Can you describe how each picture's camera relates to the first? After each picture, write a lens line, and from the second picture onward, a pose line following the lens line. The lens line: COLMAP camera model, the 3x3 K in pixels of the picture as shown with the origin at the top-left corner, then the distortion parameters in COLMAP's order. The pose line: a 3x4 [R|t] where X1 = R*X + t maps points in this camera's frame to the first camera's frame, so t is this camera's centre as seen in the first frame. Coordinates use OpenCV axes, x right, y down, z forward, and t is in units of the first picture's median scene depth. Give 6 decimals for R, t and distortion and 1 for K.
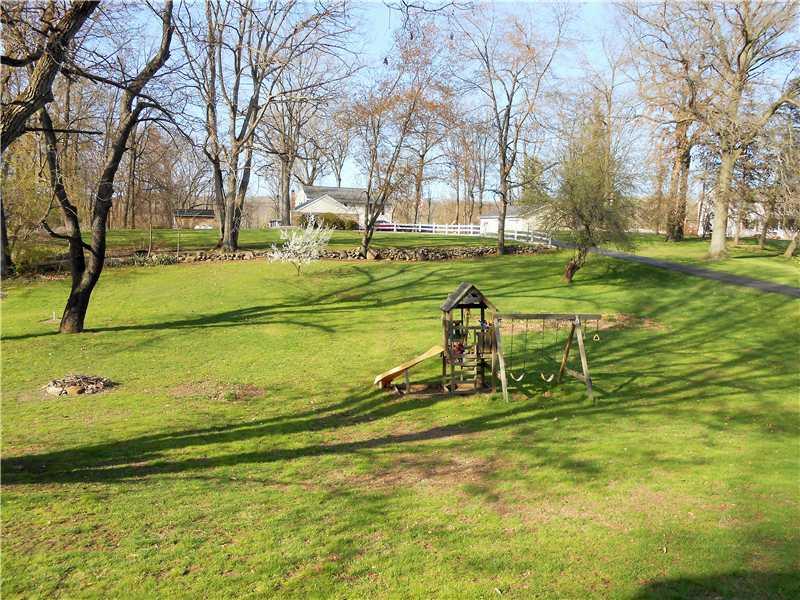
lens RADIAL K [[626.1, 0, 394.7], [0, 626.1, 299.0], [0, 0, 1]] dist [-0.027453, 0.059917]
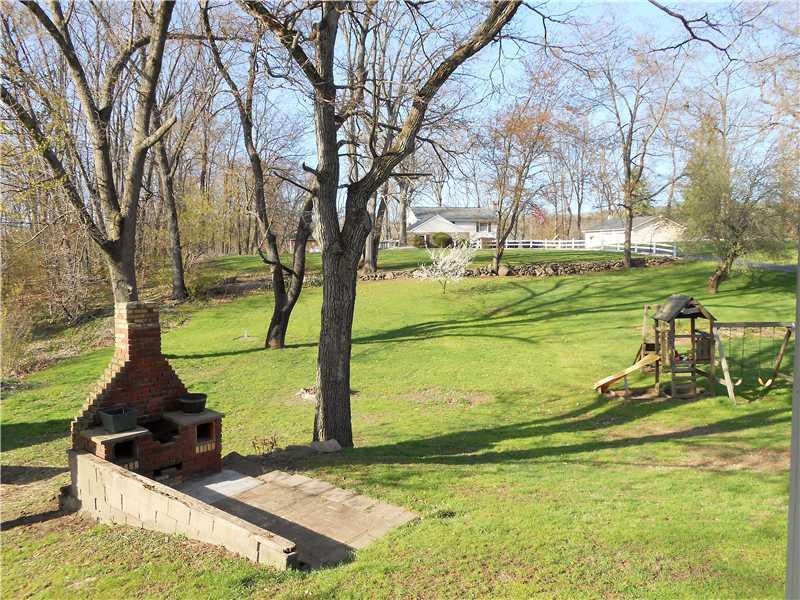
lens RADIAL K [[626.1, 0, 394.7], [0, 626.1, 299.0], [0, 0, 1]] dist [-0.027453, 0.059917]
pose [[0.993477, -0.023583, -0.111568, -0.122401], [0.020371, 0.999347, -0.029836, 0.002538], [0.112199, 0.027369, 0.993309, -0.052412]]
